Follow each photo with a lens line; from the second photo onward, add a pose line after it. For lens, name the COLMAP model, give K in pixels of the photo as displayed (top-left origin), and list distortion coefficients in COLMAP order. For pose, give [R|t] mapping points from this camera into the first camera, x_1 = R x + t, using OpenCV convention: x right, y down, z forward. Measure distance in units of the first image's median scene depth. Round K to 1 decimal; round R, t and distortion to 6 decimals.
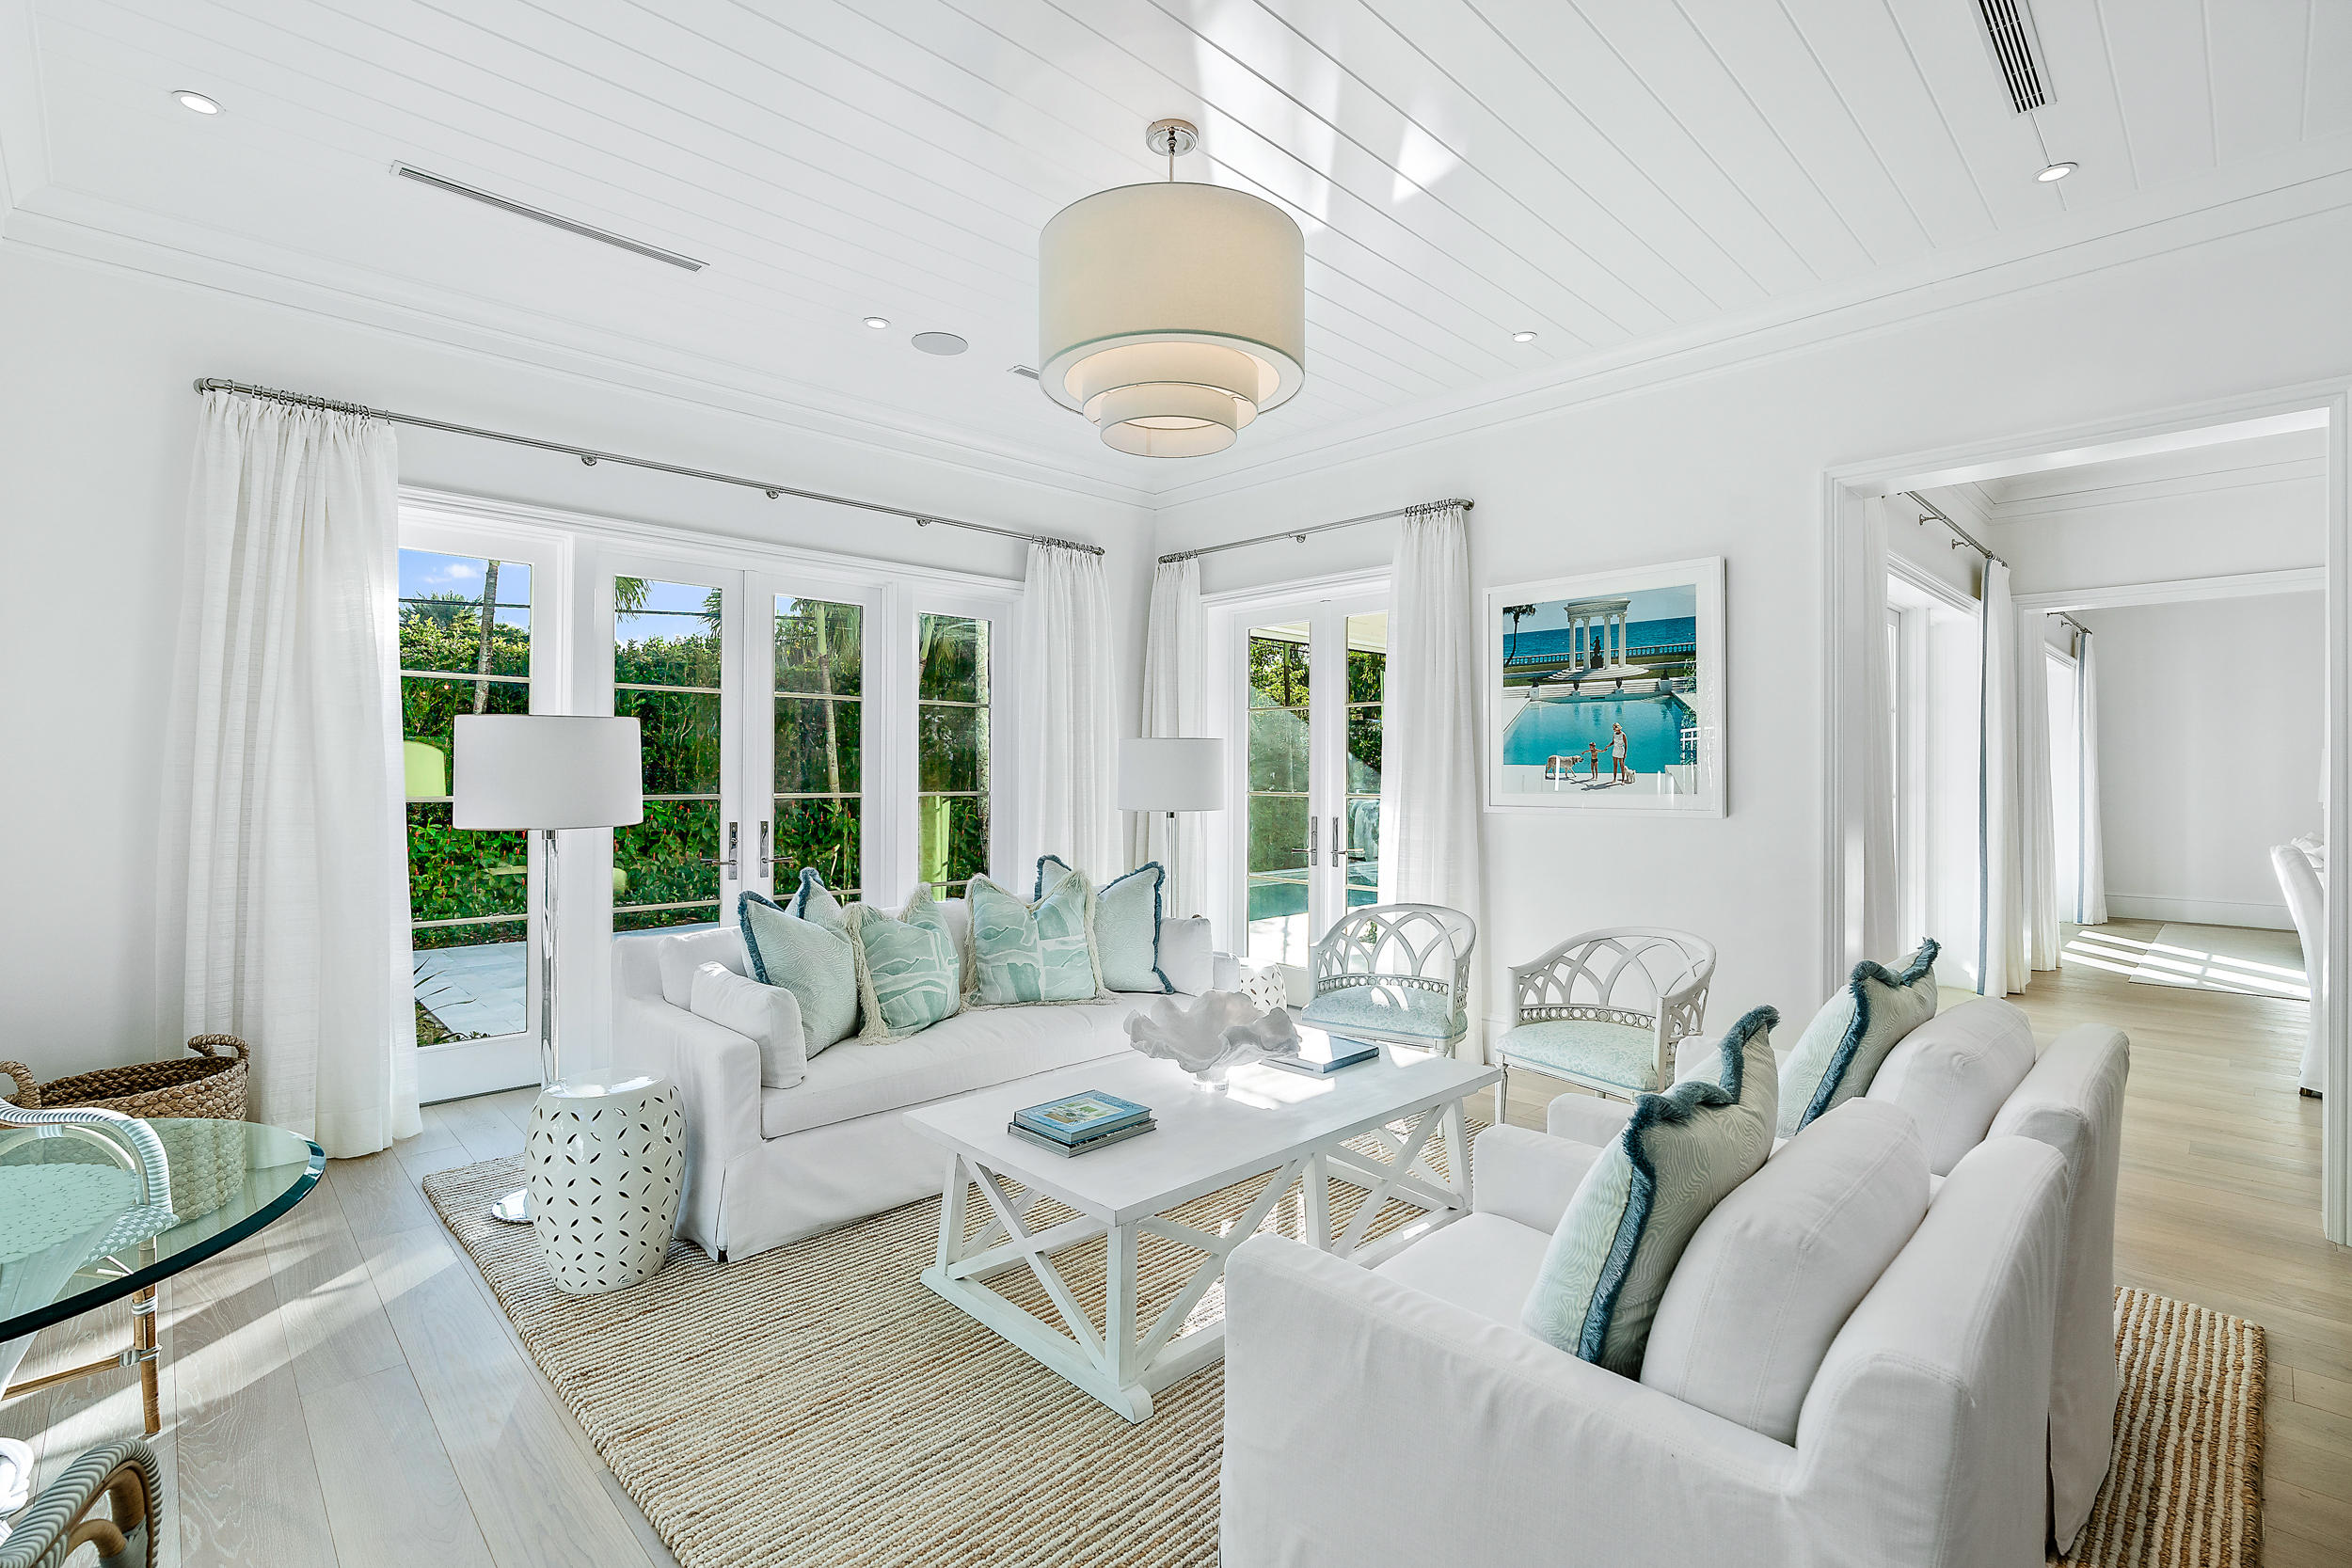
lens RADIAL K [[1075.9, 0, 1172.1], [0, 1075.9, 769.0], [0, 0, 1]] dist [0.015441, 0.000578]
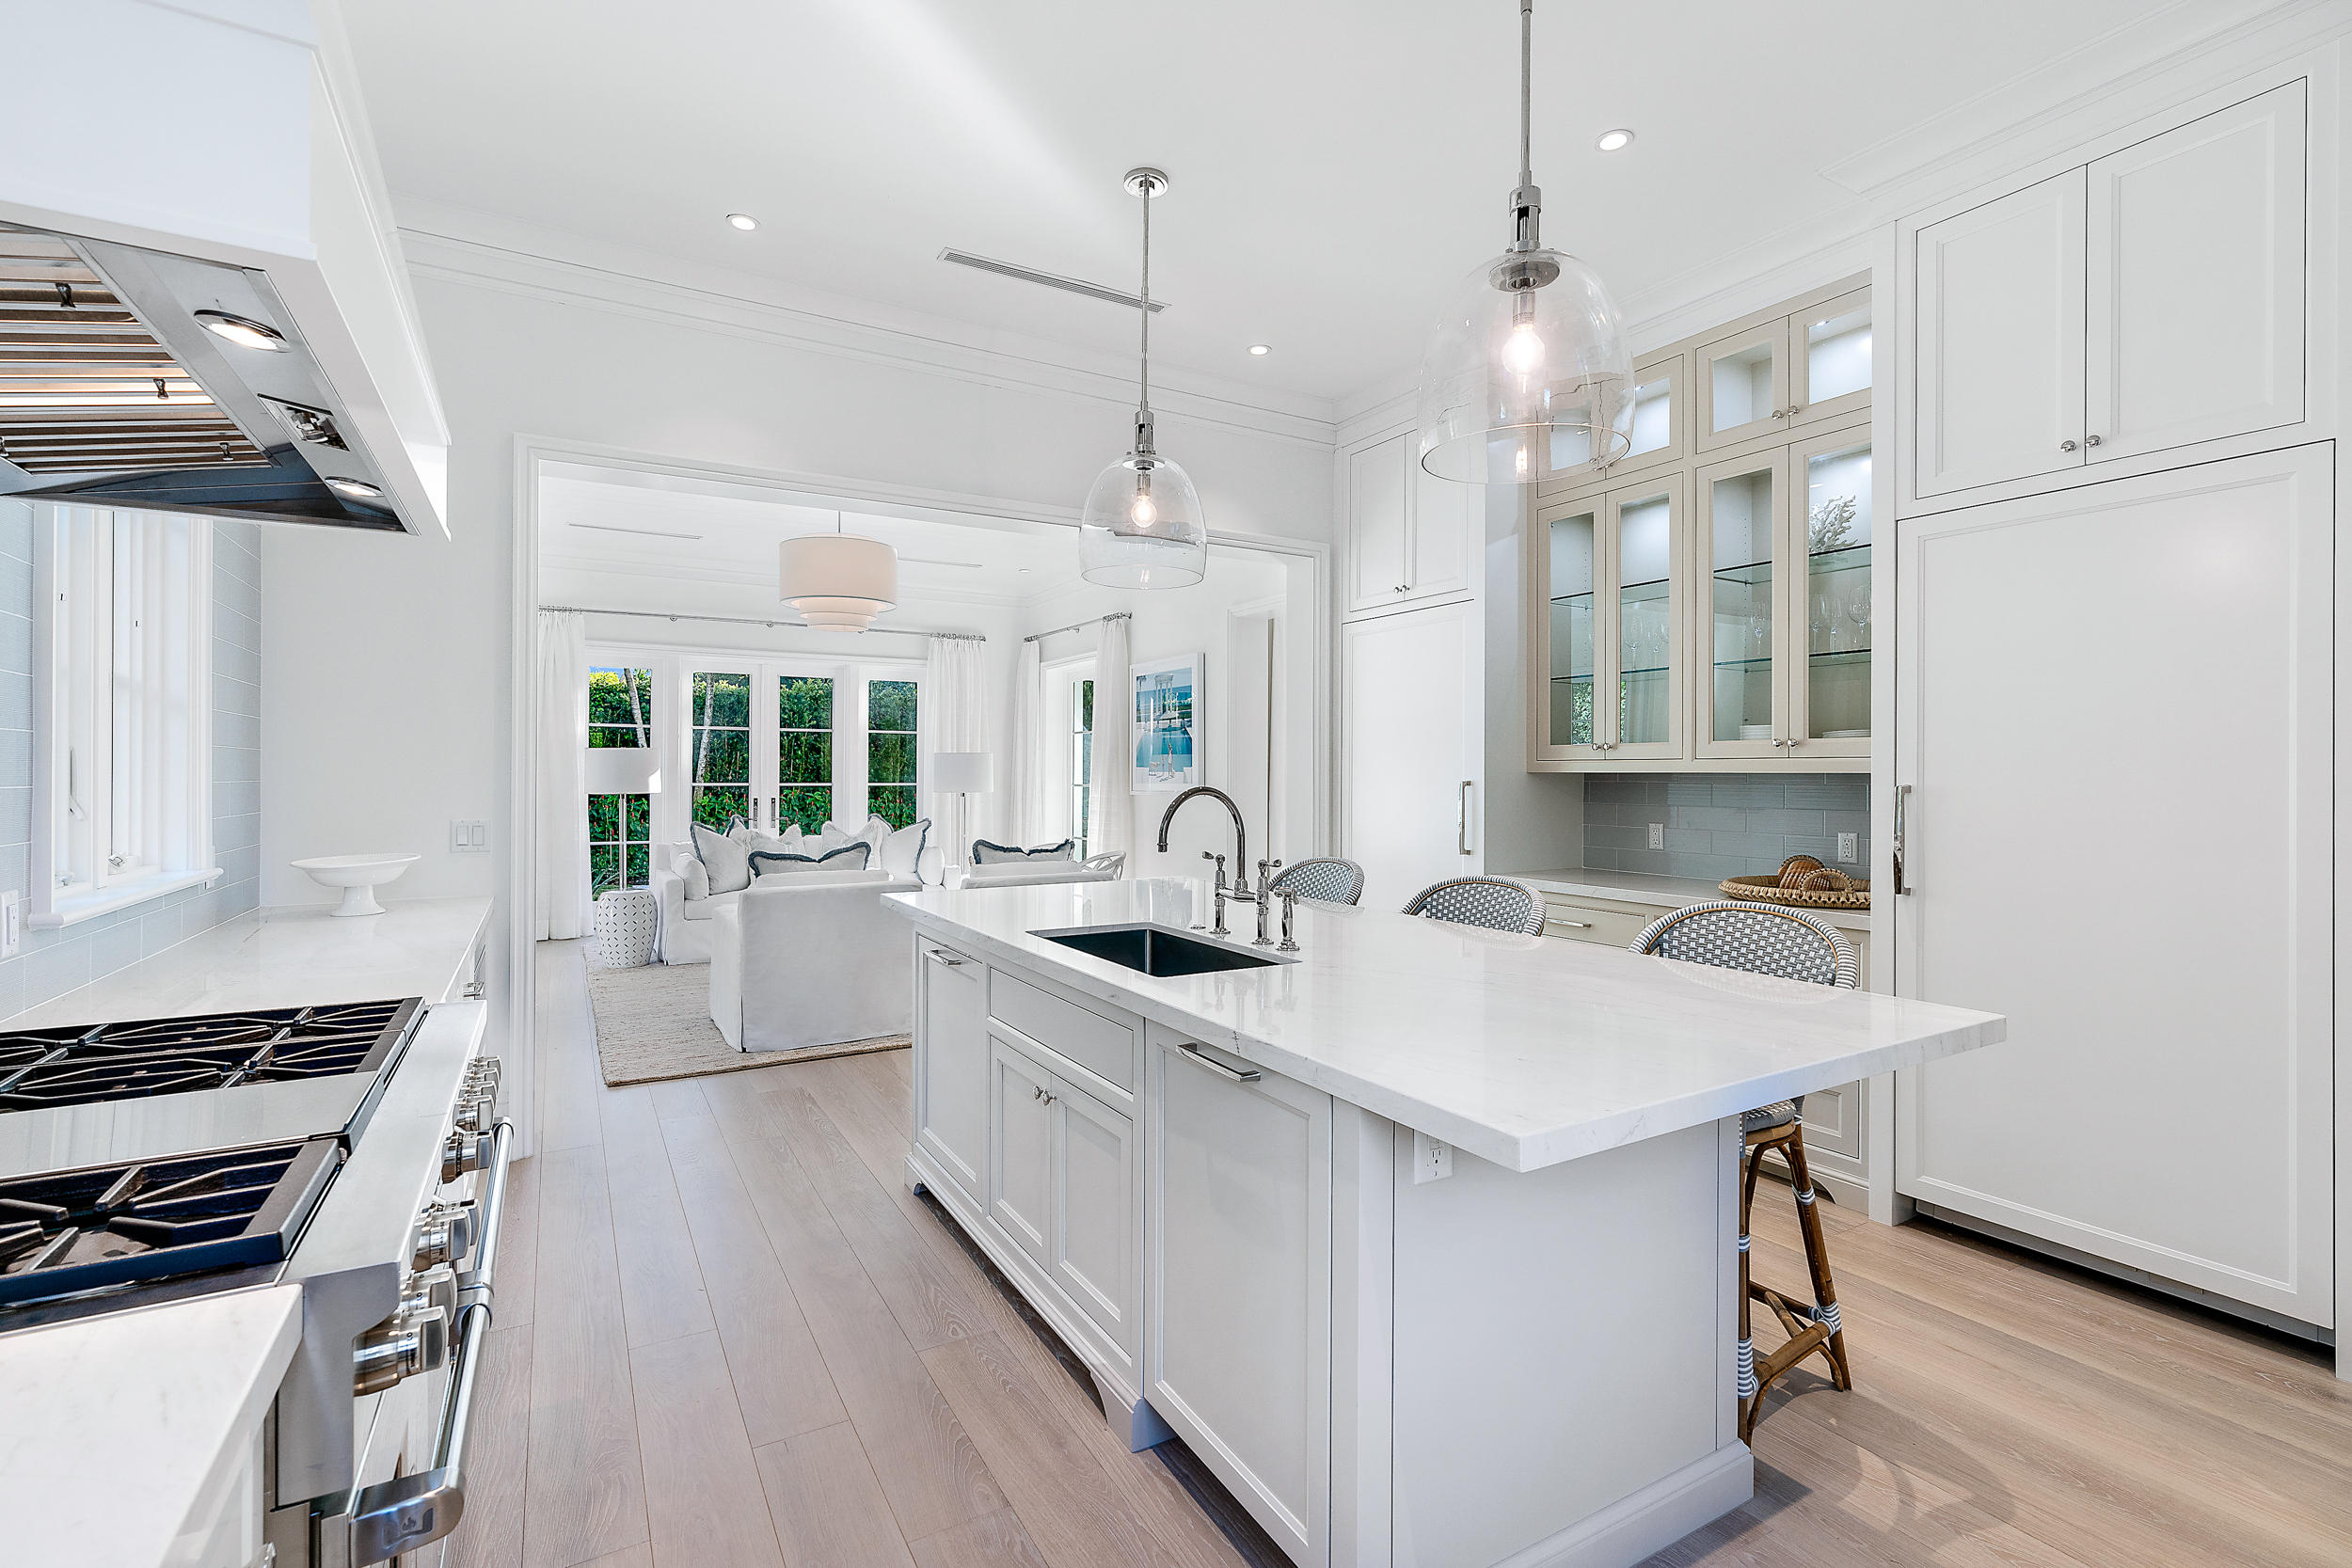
lens RADIAL K [[1075.9, 0, 1160.3], [0, 1075.9, 779.2], [0, 0, 1]] dist [0.015441, 0.000578]
pose [[0.968466, 0.002391, -0.249134, 0.775130], [-0.001441, 0.999991, 0.003995, 0.008292], [0.249141, -0.003510, 0.968461, -0.670133]]
